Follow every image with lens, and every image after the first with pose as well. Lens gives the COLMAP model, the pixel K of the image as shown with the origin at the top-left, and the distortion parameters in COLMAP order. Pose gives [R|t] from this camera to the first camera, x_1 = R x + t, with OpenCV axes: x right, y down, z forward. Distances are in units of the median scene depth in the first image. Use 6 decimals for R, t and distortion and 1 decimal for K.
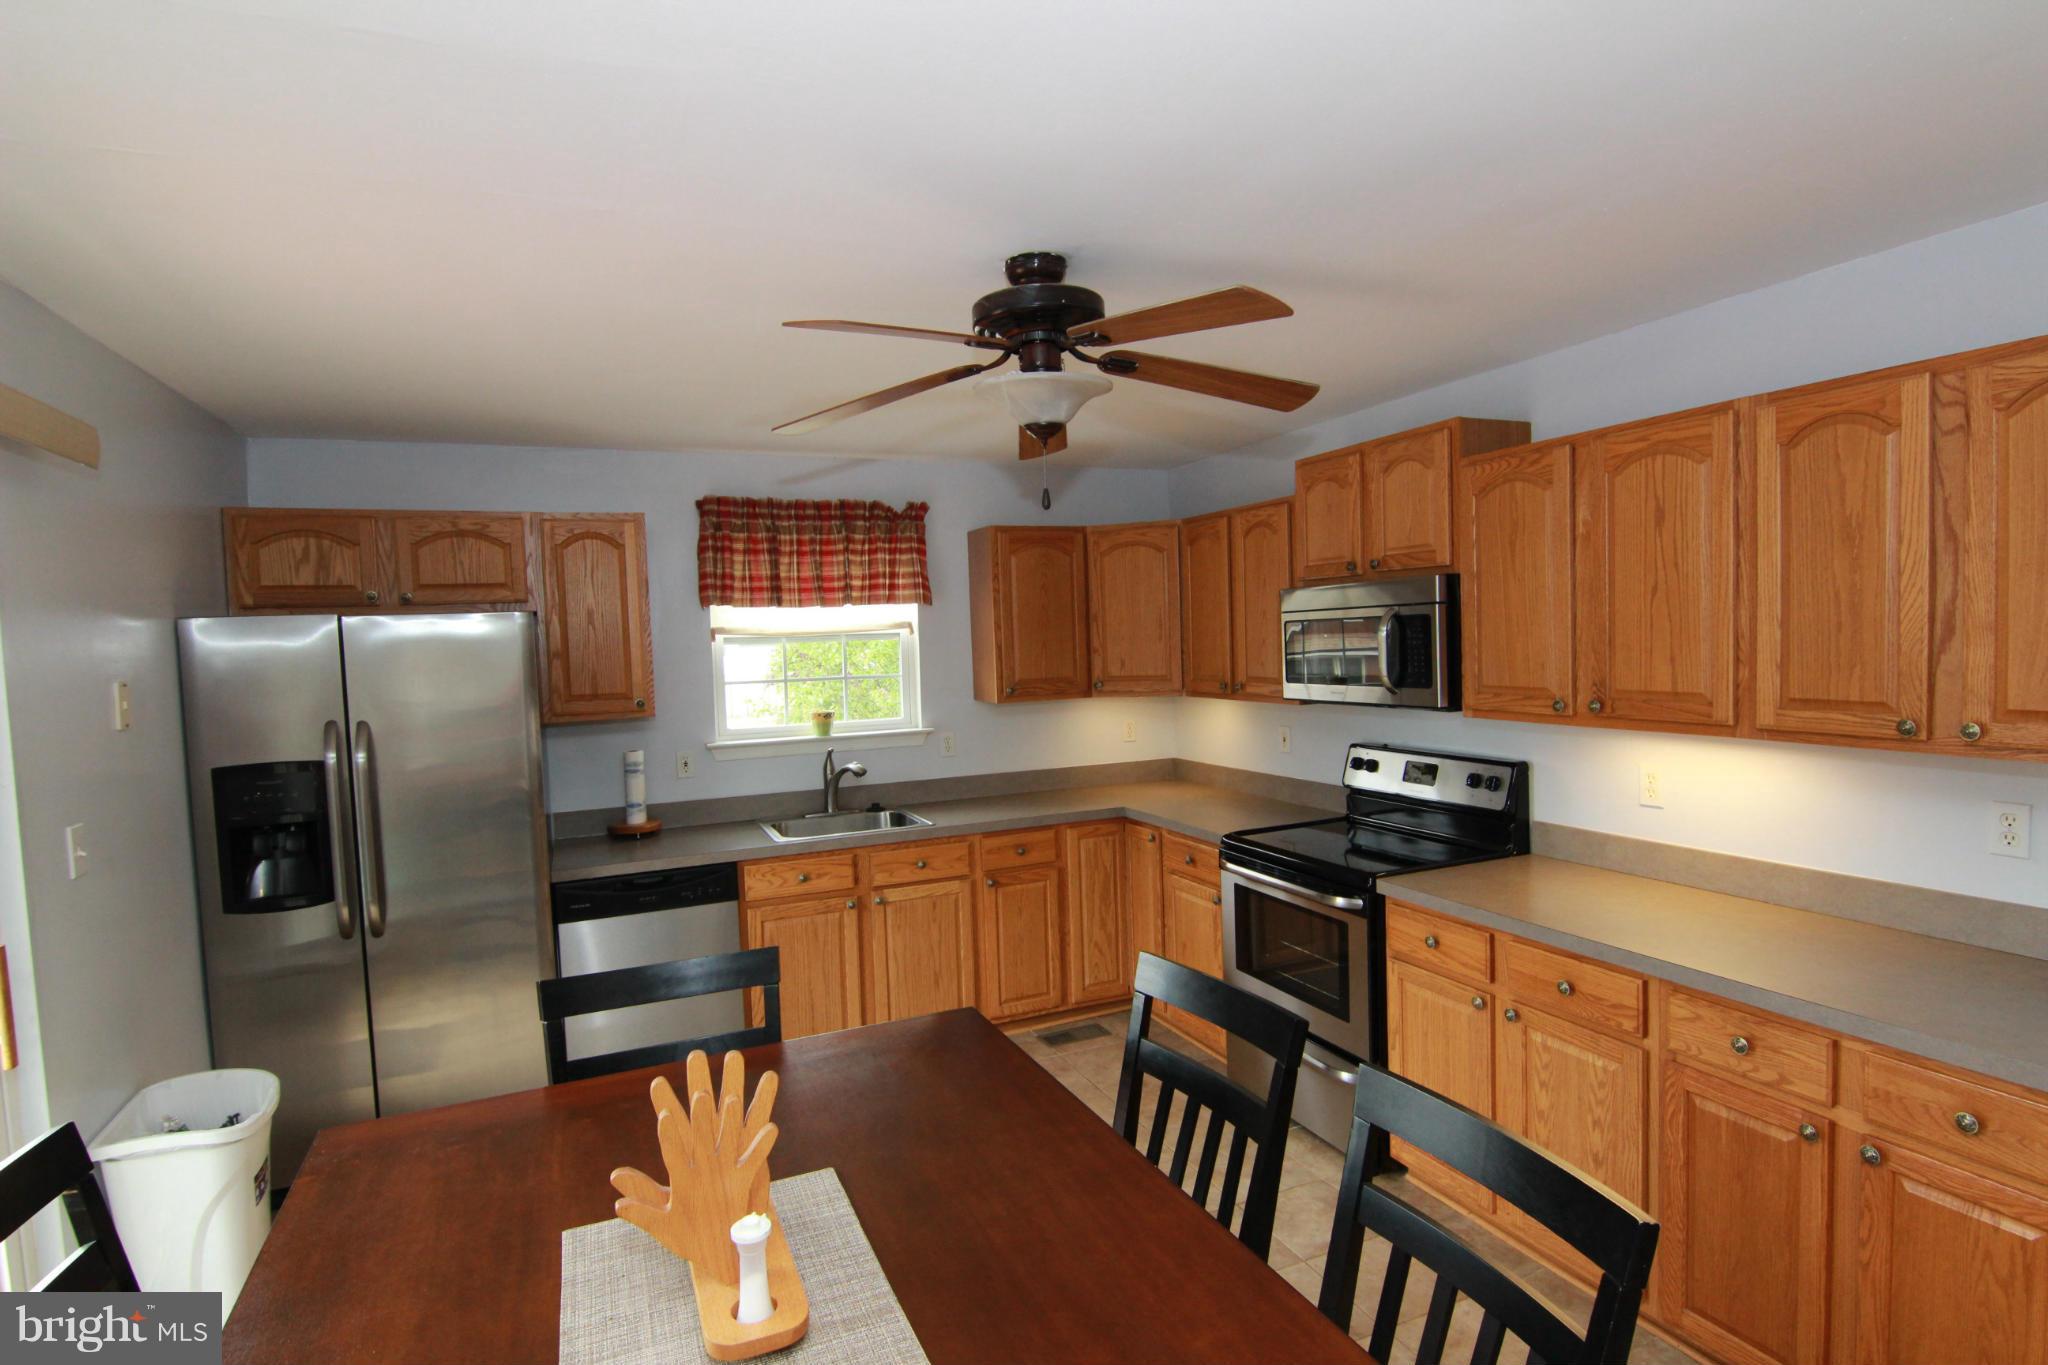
lens RADIAL K [[1045.6, 0, 1037.5], [0, 1045.6, 695.6], [0, 0, 1]] dist [-0.009553, -0.004175]
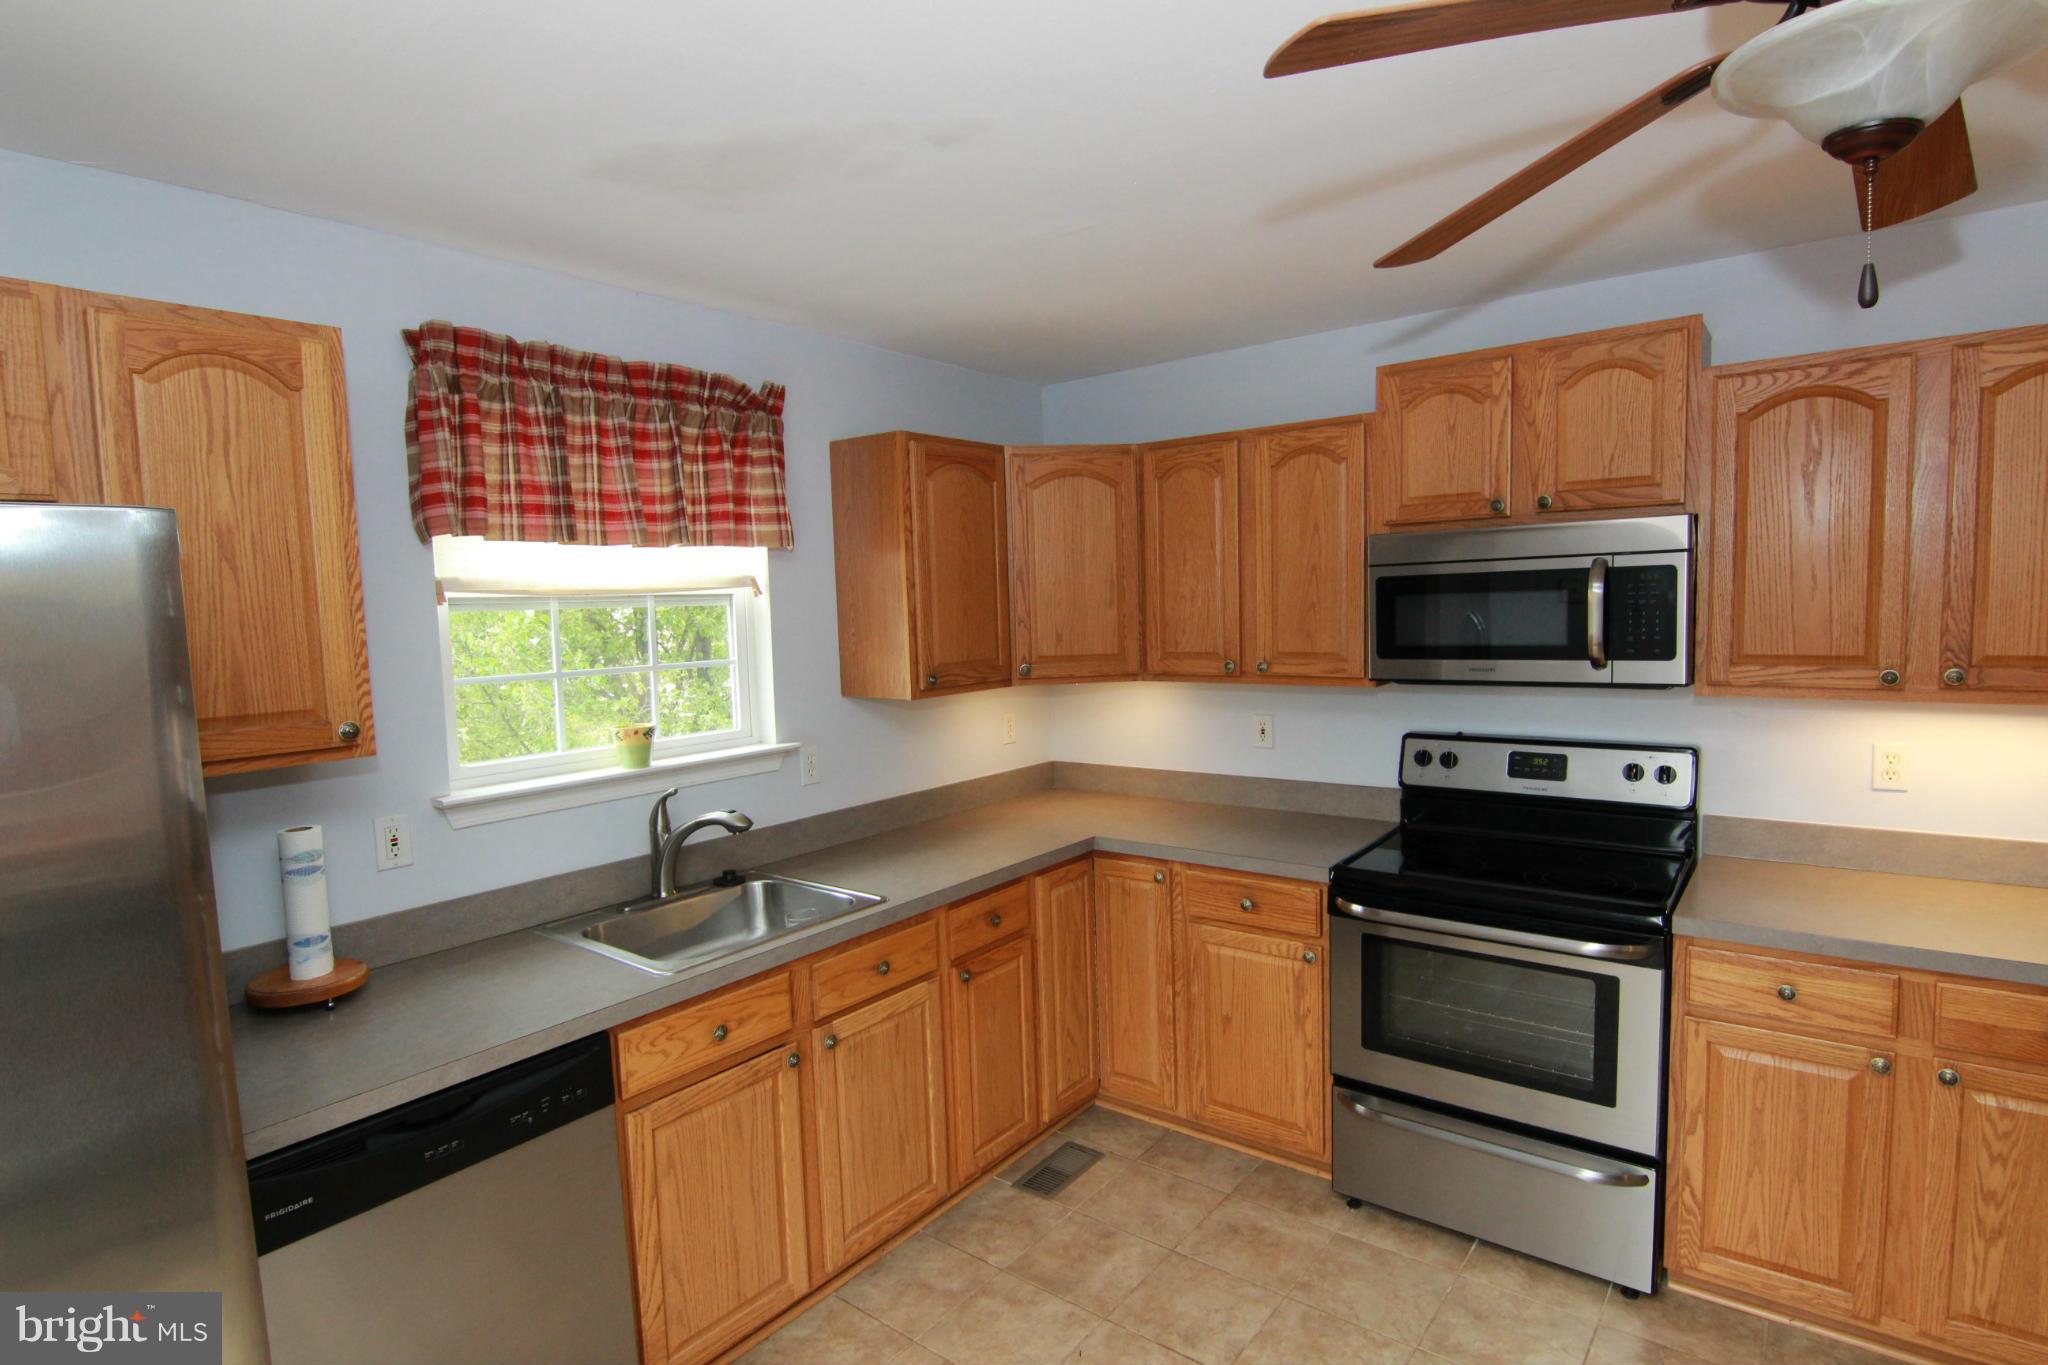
lens RADIAL K [[1045.6, 0, 1034.9], [0, 1045.6, 692.7], [0, 0, 1]] dist [-0.009553, -0.004175]
pose [[0.876399, -0.036093, 0.480231, -0.305432], [0.029576, 0.999339, 0.021134, -0.009637], [-0.480676, -0.004318, 0.876888, 0.399748]]
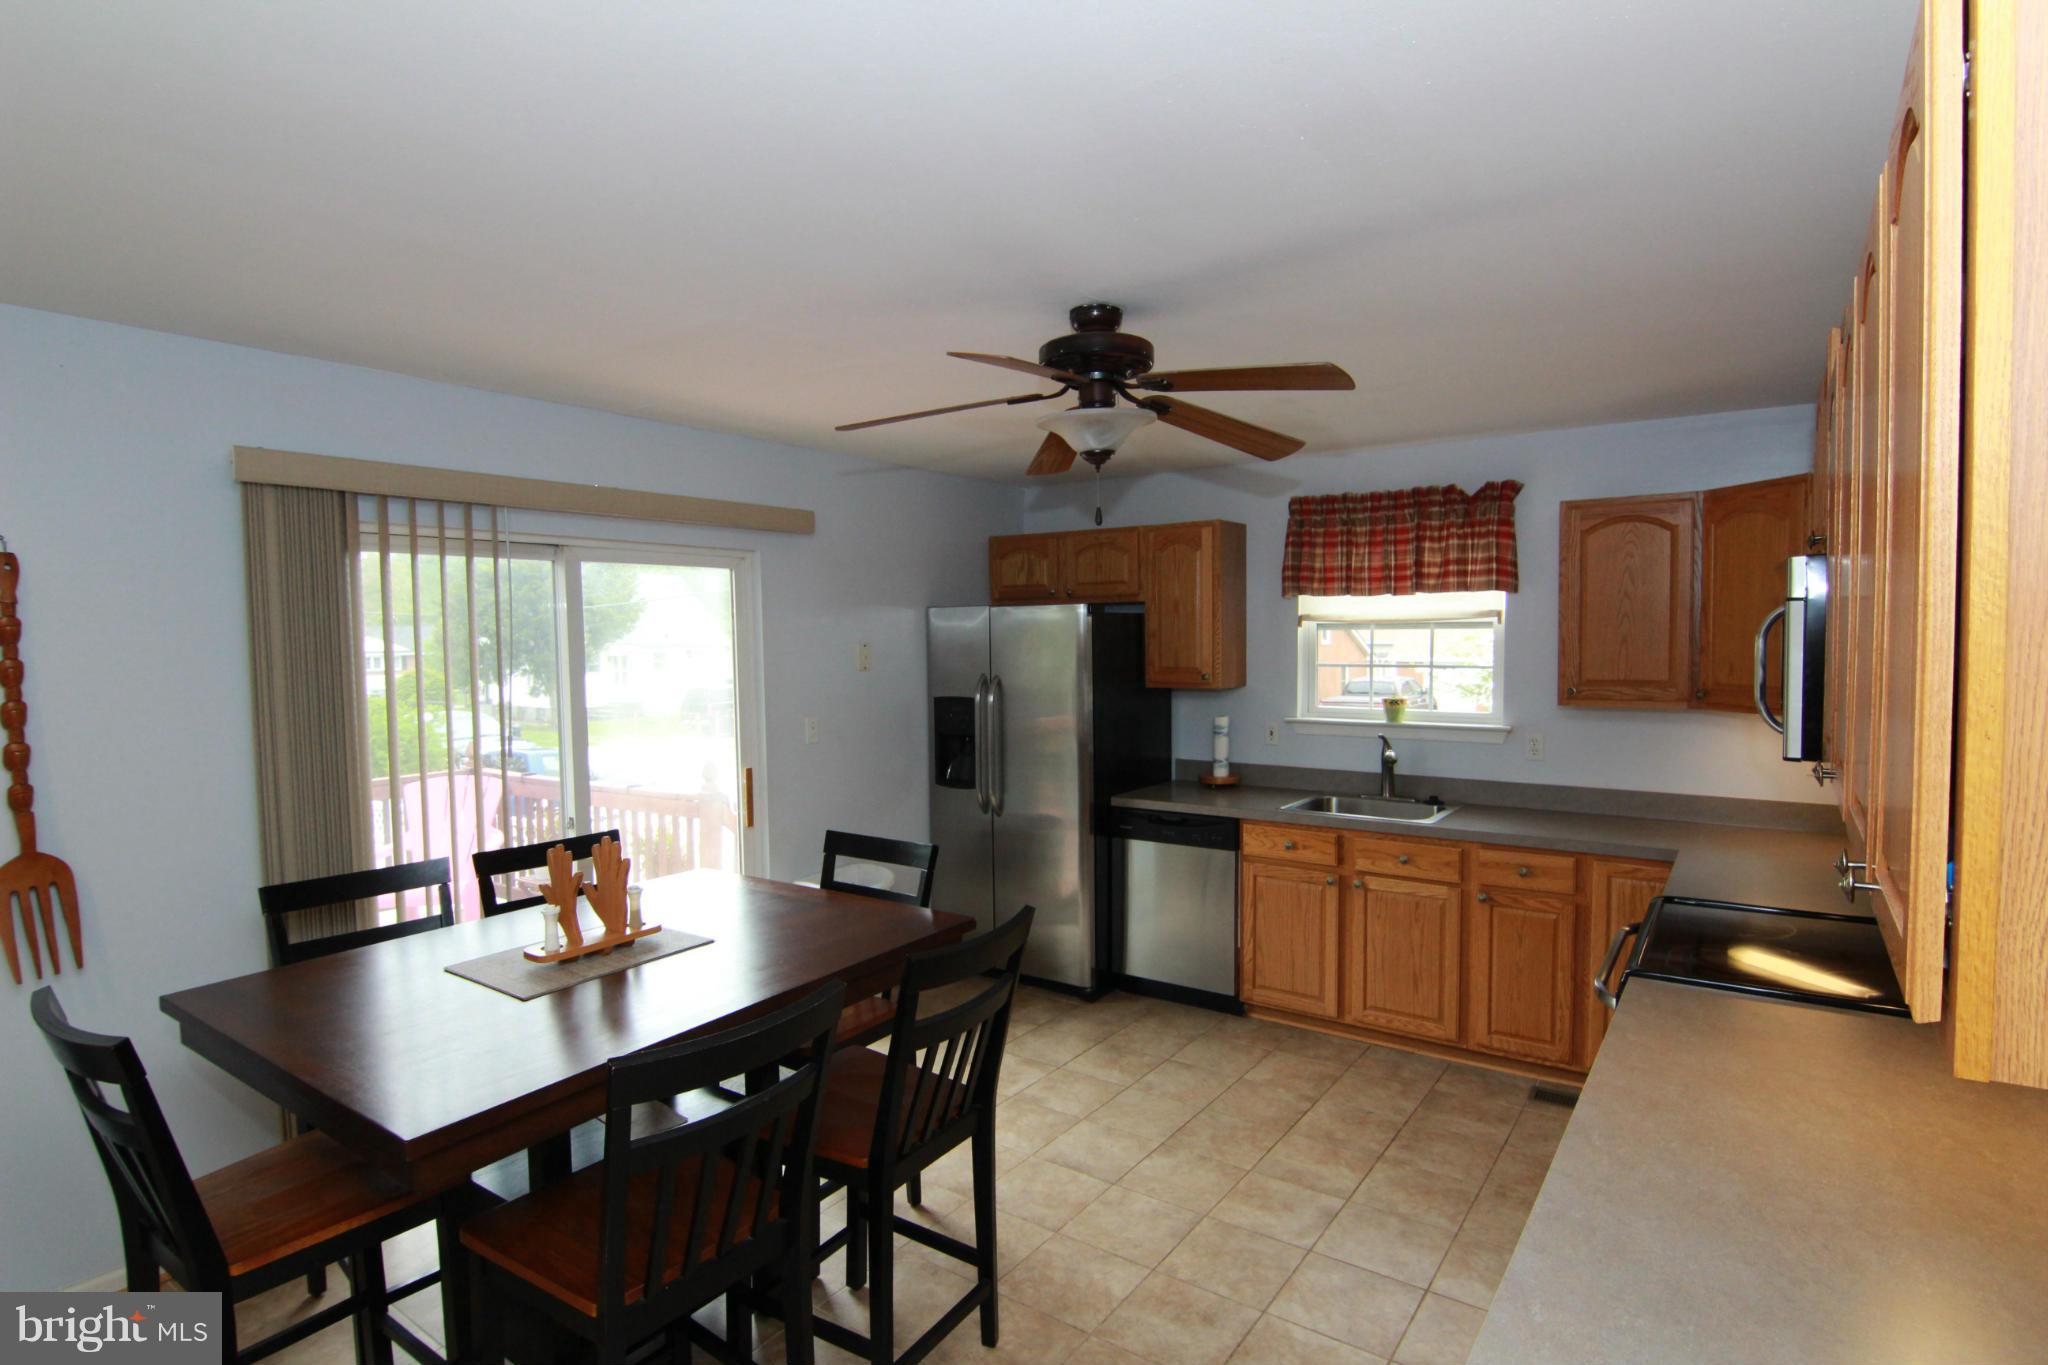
lens RADIAL K [[1045.6, 0, 1022.8], [0, 1045.6, 691.4], [0, 0, 1]] dist [-0.009553, -0.004175]
pose [[0.505253, 0.076527, -0.859571, 0.511933], [-0.055351, 0.996883, 0.056216, -0.029743], [0.861194, 0.019175, 0.507914, 0.181914]]
